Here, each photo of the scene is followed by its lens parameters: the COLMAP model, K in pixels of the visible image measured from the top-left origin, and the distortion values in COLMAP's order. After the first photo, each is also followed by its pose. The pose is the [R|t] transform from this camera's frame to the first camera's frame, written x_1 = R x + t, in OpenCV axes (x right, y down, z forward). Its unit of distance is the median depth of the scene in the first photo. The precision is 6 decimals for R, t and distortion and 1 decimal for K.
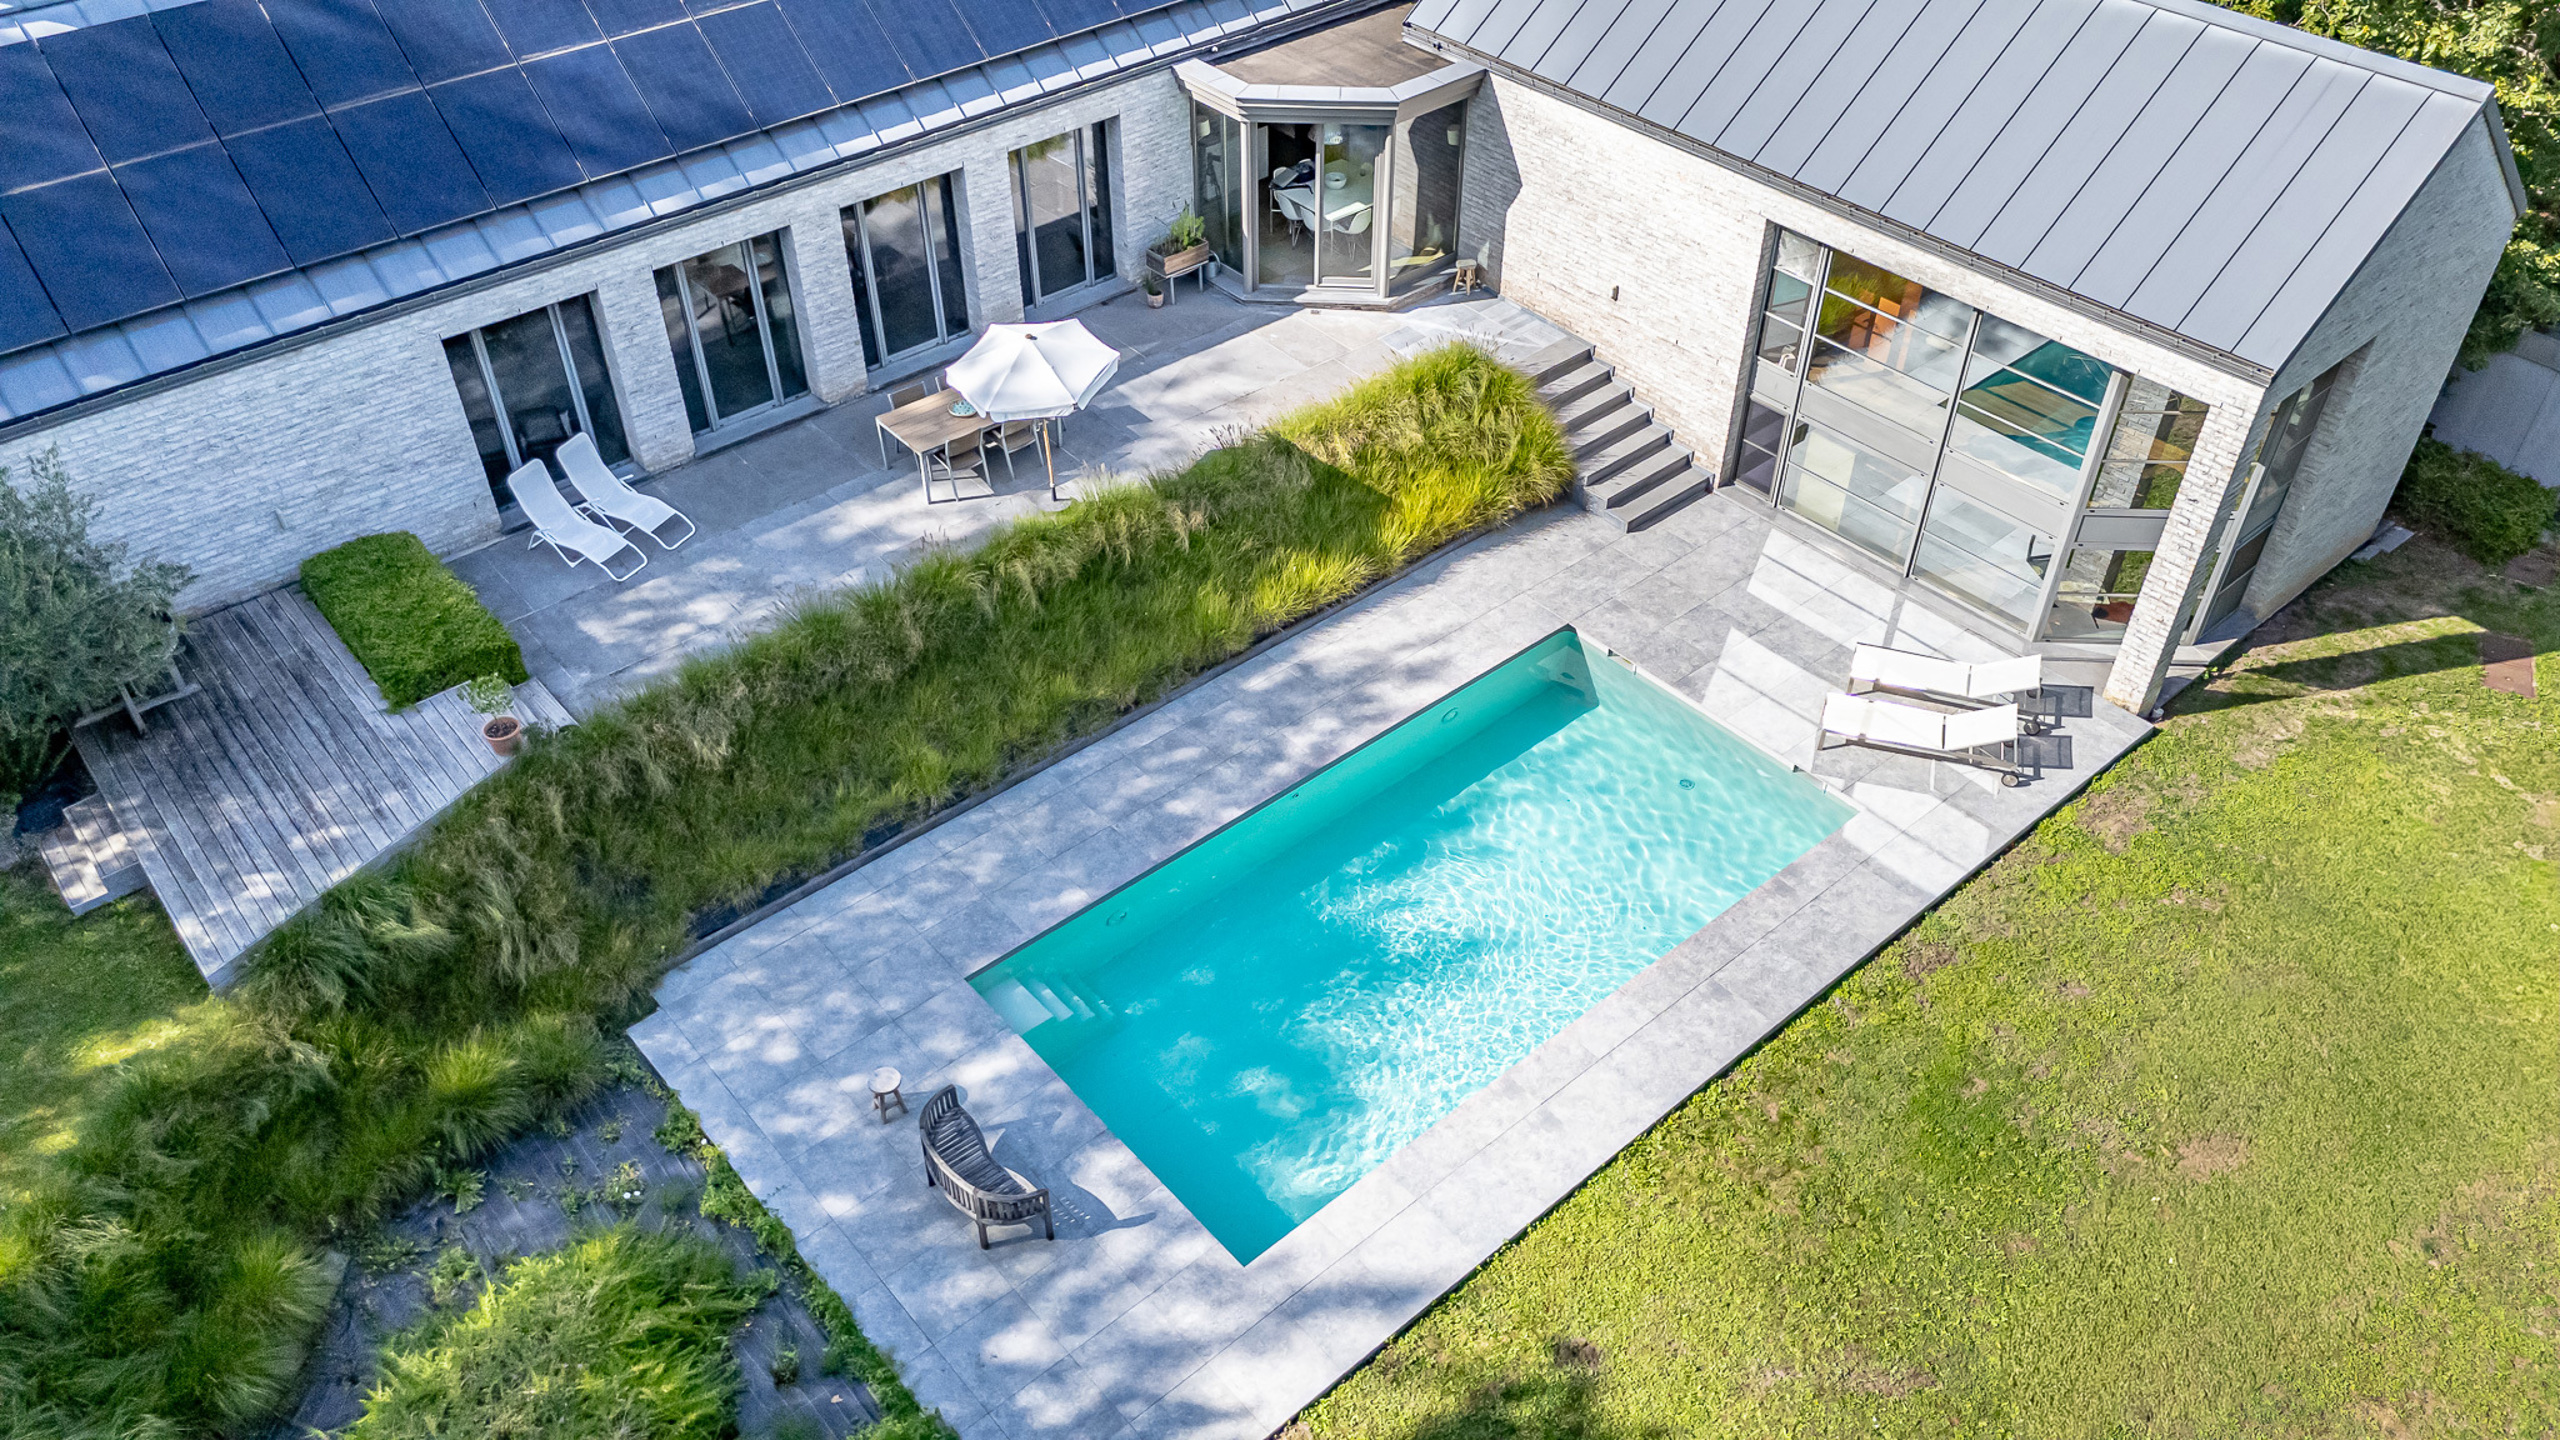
lens RADIAL K [[1898.3, 0, 1296.0], [0, 1898.3, 728.7], [0, 0, 1]] dist [0.042278, -0.014052]
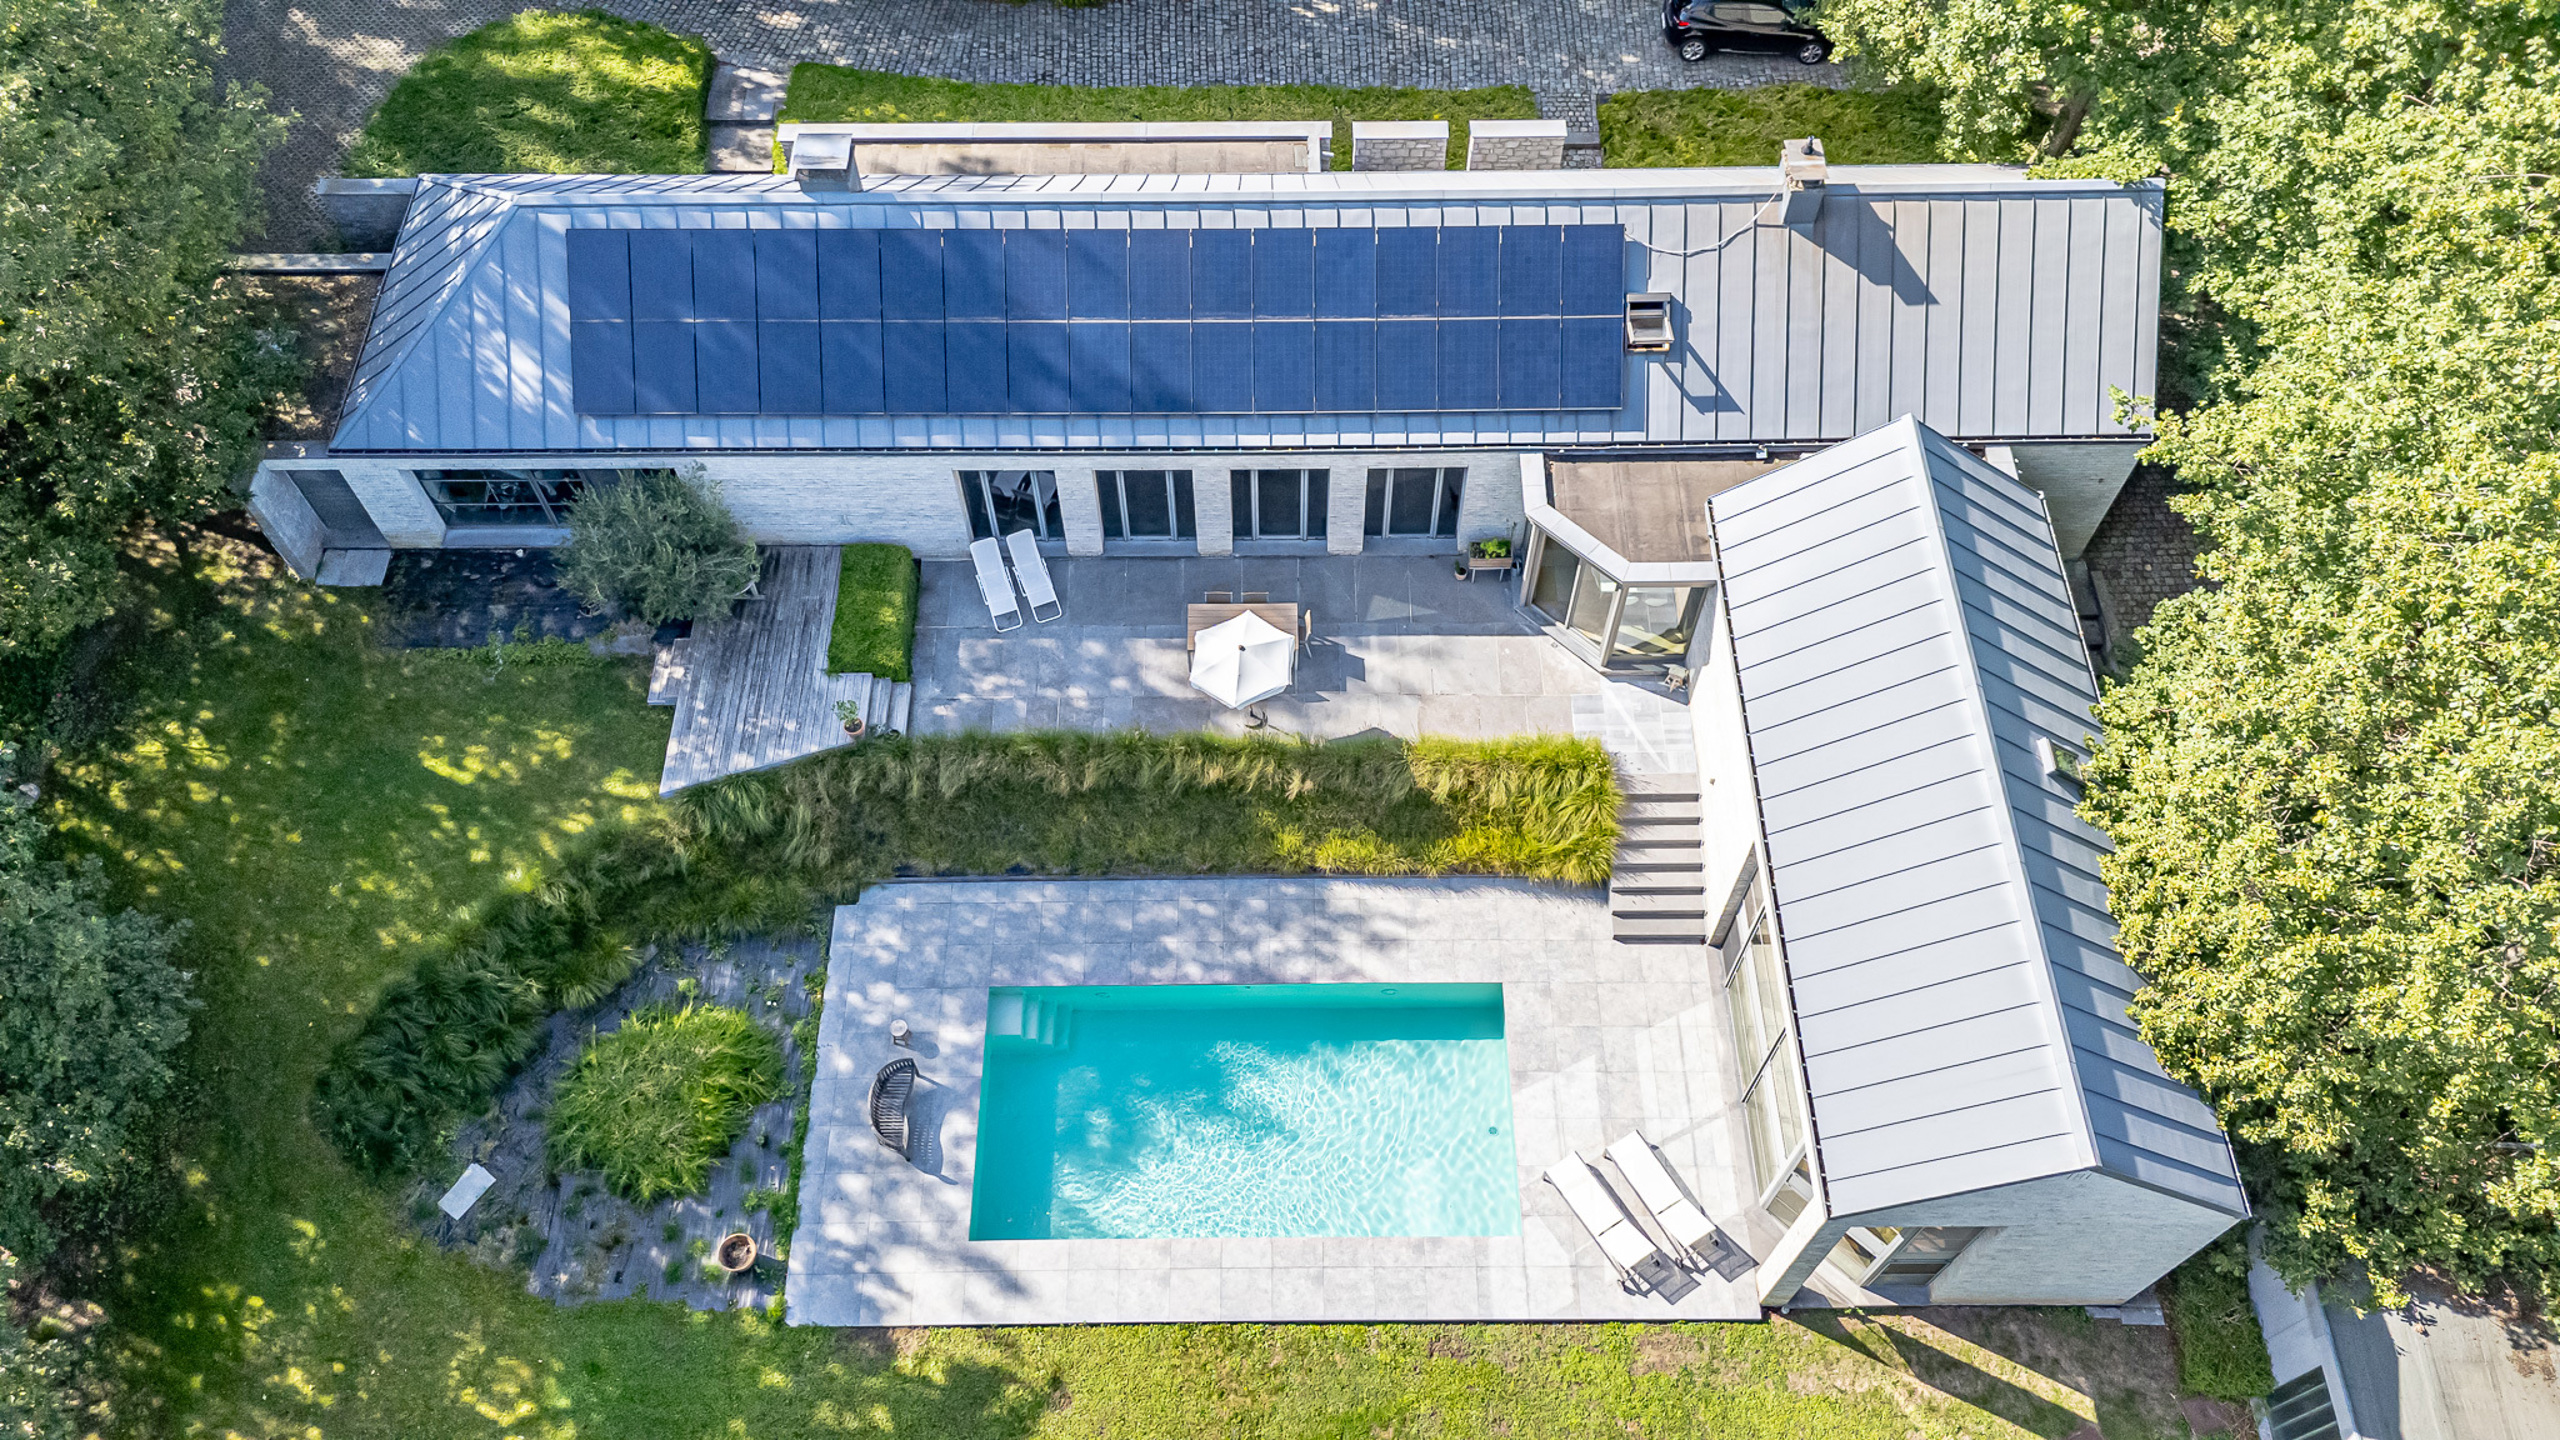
lens RADIAL K [[1898.3, 0, 1293.9], [0, 1898.3, 716.8], [0, 0, 1]] dist [0.042278, -0.014052]
pose [[0.762048, 0.549500, -0.342538, 0.434940], [-0.425014, 0.823567, 0.375633, -0.739059], [0.488513, -0.140667, 0.861143, -0.280197]]
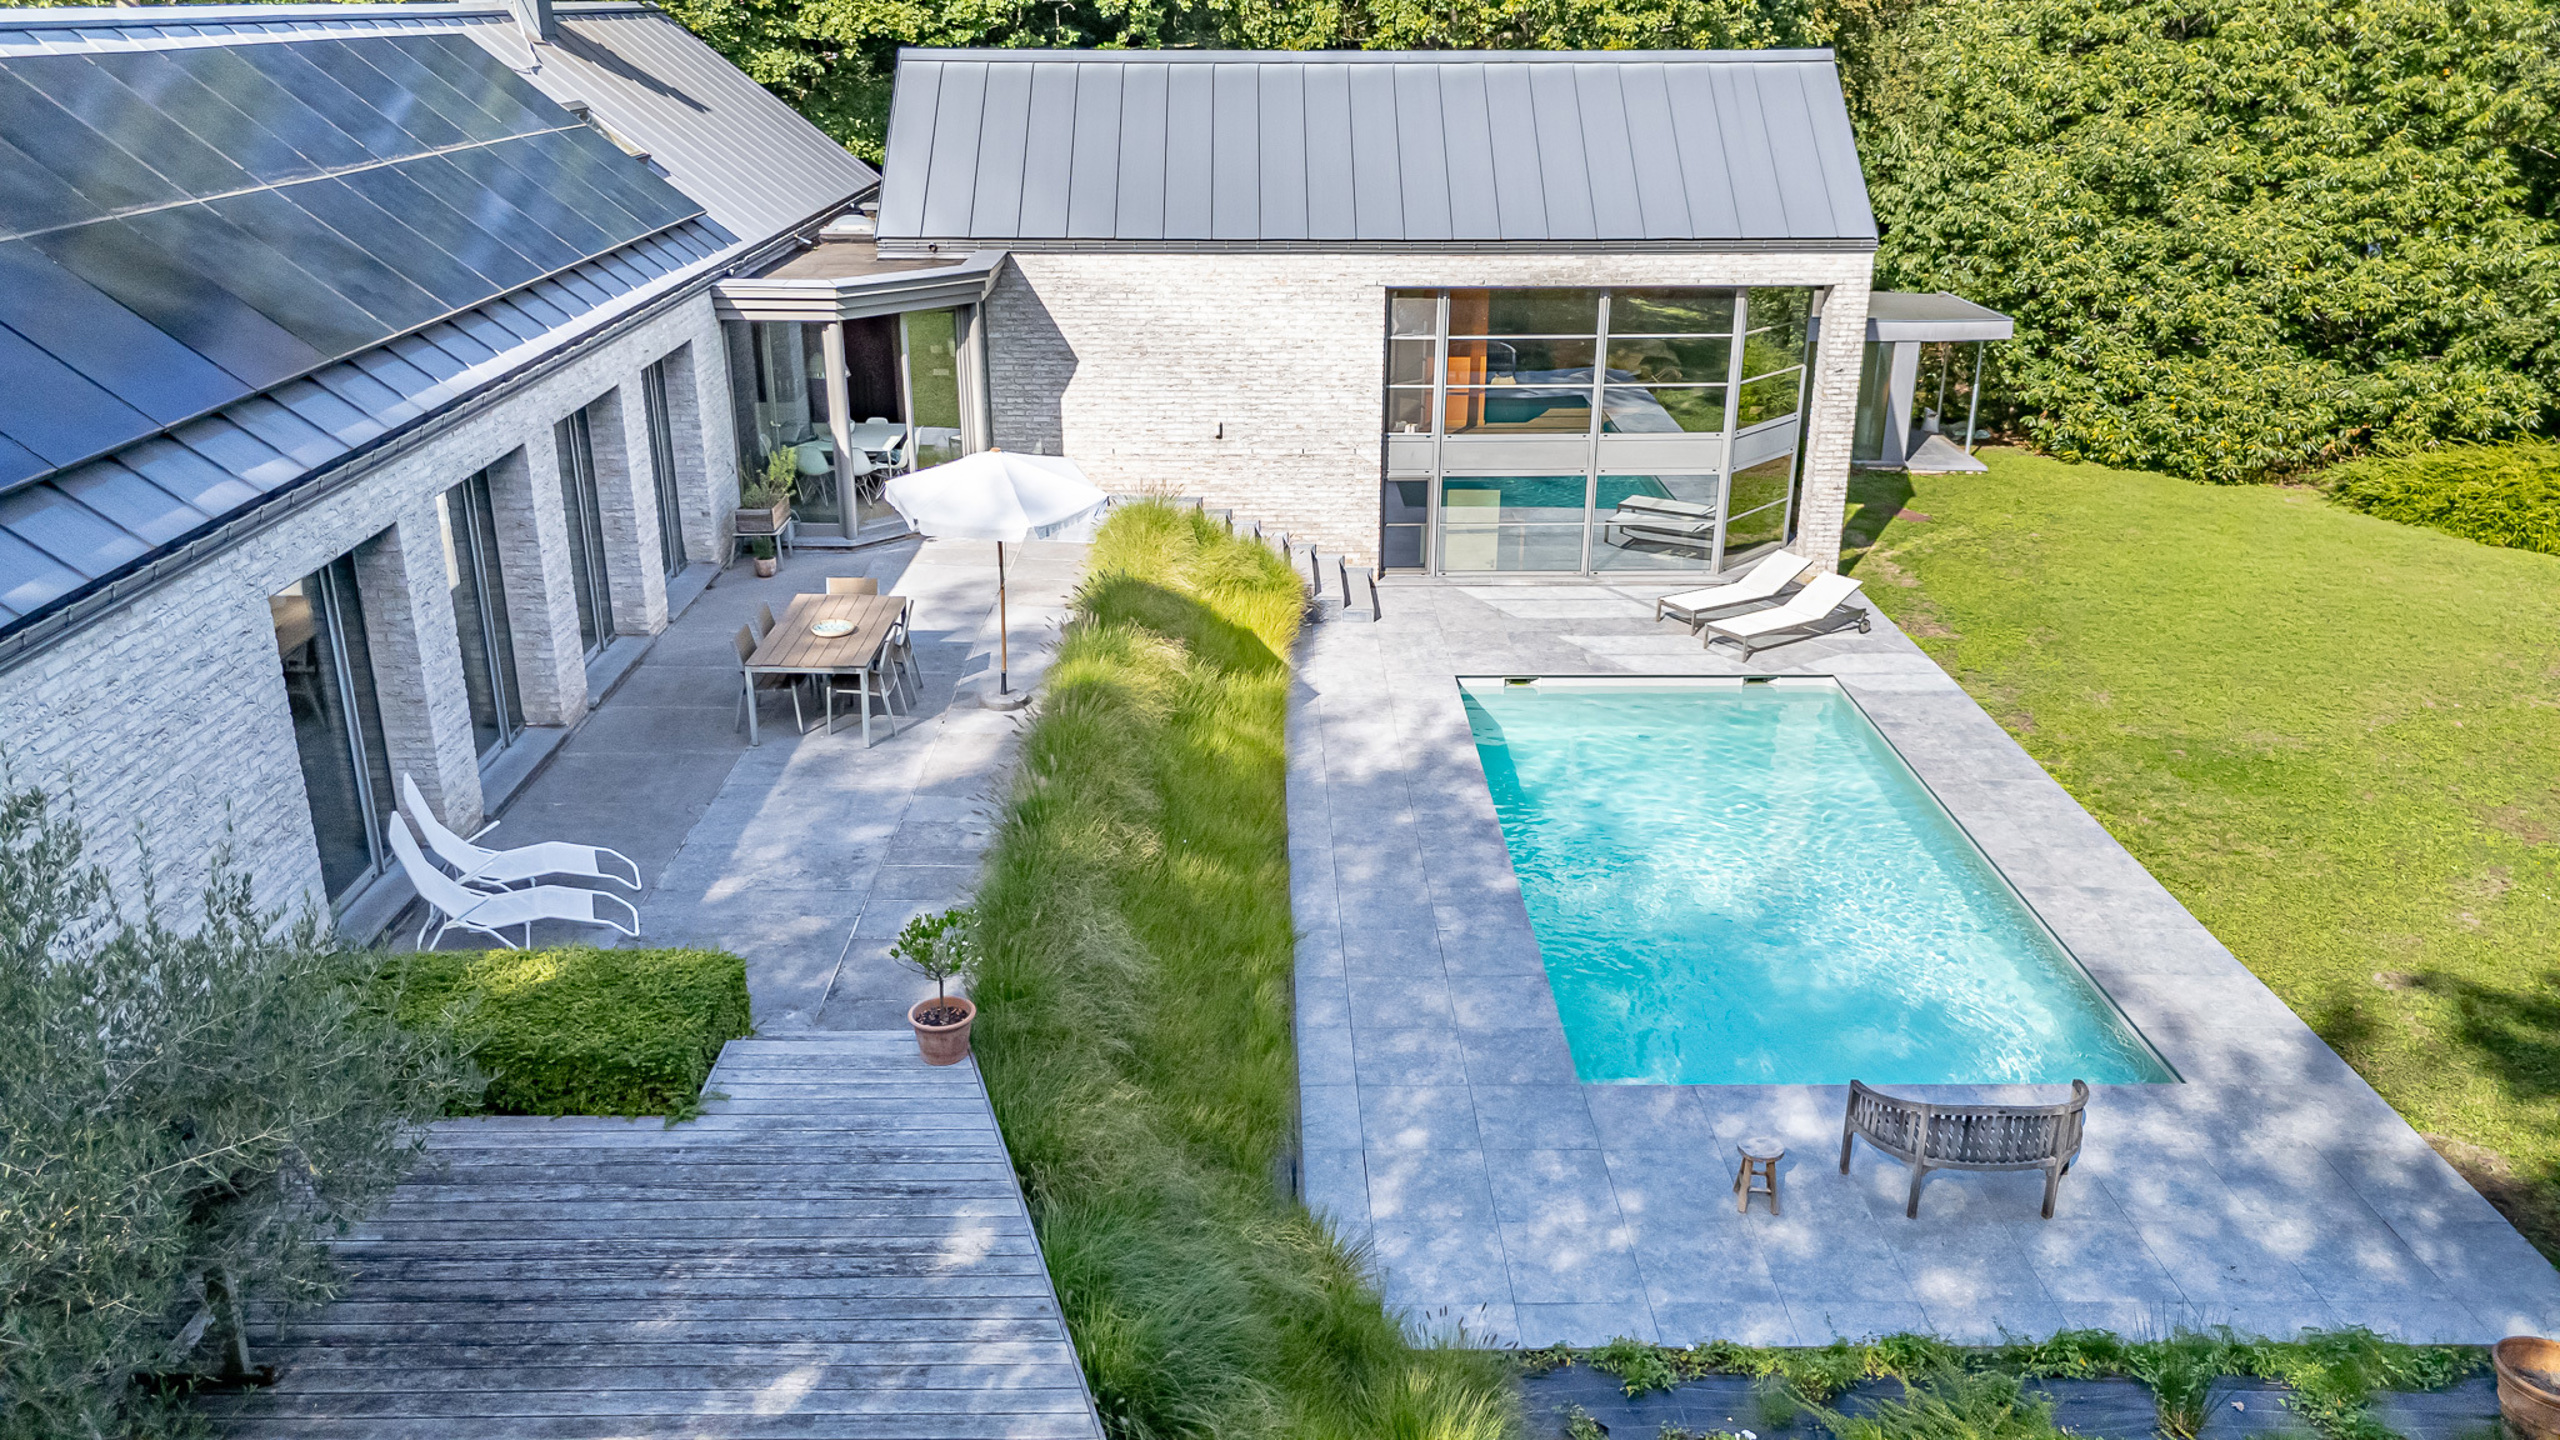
lens RADIAL K [[1898.3, 0, 1288.0], [0, 1898.3, 724.3], [0, 0, 1]] dist [0.042278, -0.014052]
pose [[0.636194, -0.273096, 0.721579, -0.640704], [0.504768, 0.854651, -0.121579, 0.038815], [-0.583495, 0.441578, 0.681574, 0.456609]]
